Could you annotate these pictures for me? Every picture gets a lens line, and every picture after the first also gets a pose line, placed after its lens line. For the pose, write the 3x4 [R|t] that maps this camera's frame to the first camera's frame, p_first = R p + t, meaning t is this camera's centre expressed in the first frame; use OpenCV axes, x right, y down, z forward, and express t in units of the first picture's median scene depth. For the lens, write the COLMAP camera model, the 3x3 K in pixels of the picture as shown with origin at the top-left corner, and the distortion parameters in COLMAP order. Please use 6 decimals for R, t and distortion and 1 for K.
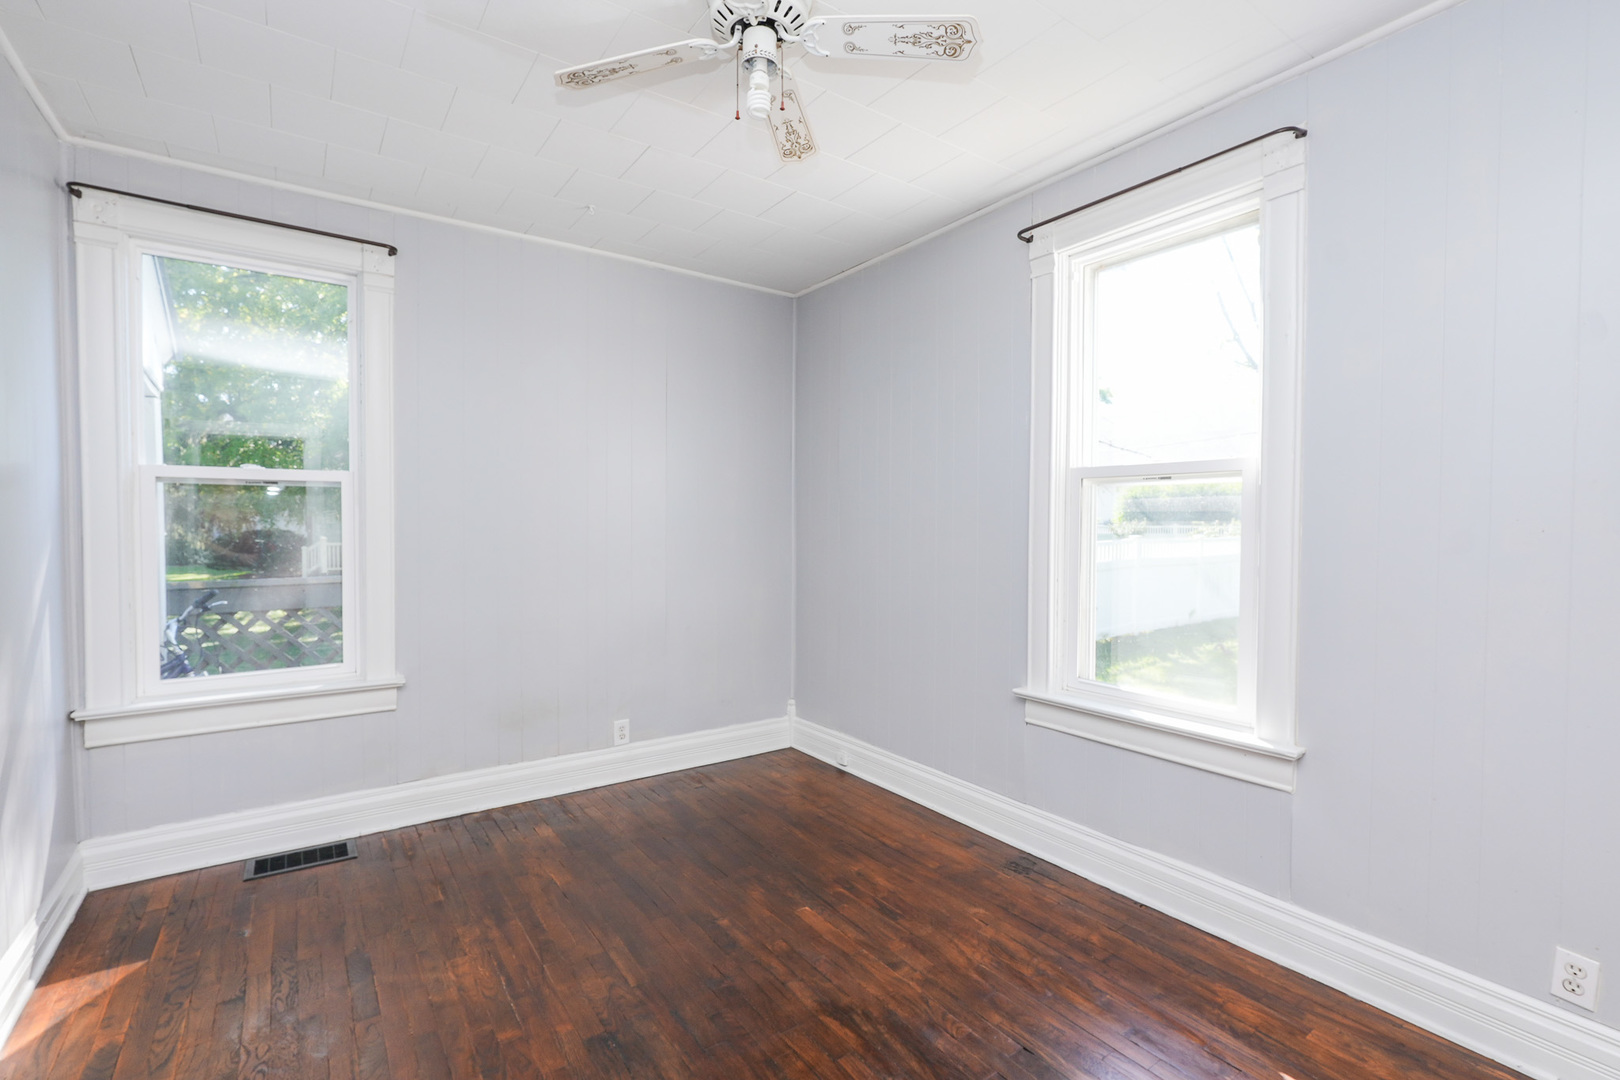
lens RADIAL K [[740.0, 0, 813.9], [0, 740.0, 533.7], [0, 0, 1]] dist [-0.018295, 0.008553]
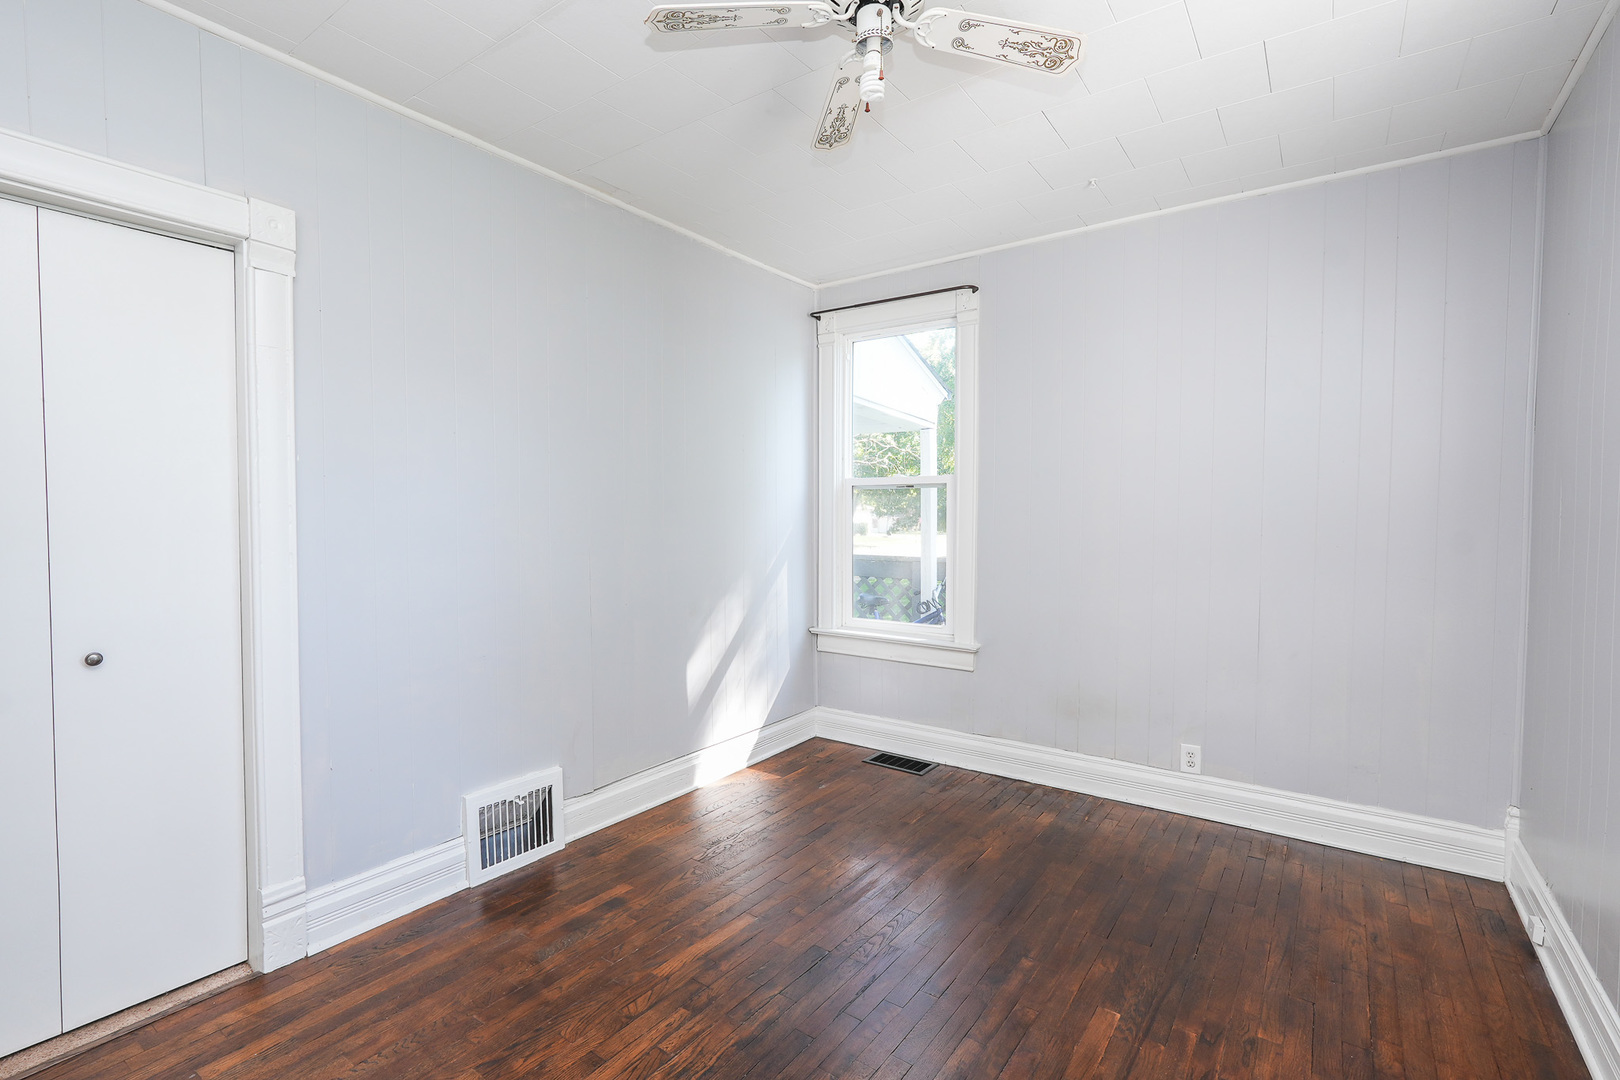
lens RADIAL K [[740.0, 0, 802.3], [0, 740.0, 534.0], [0, 0, 1]] dist [-0.018295, 0.008553]
pose [[0.320800, 0.023900, -0.946845, 0.479038], [-0.014848, 0.999686, 0.020203, -0.004993], [0.947031, 0.007577, 0.321054, 0.349125]]
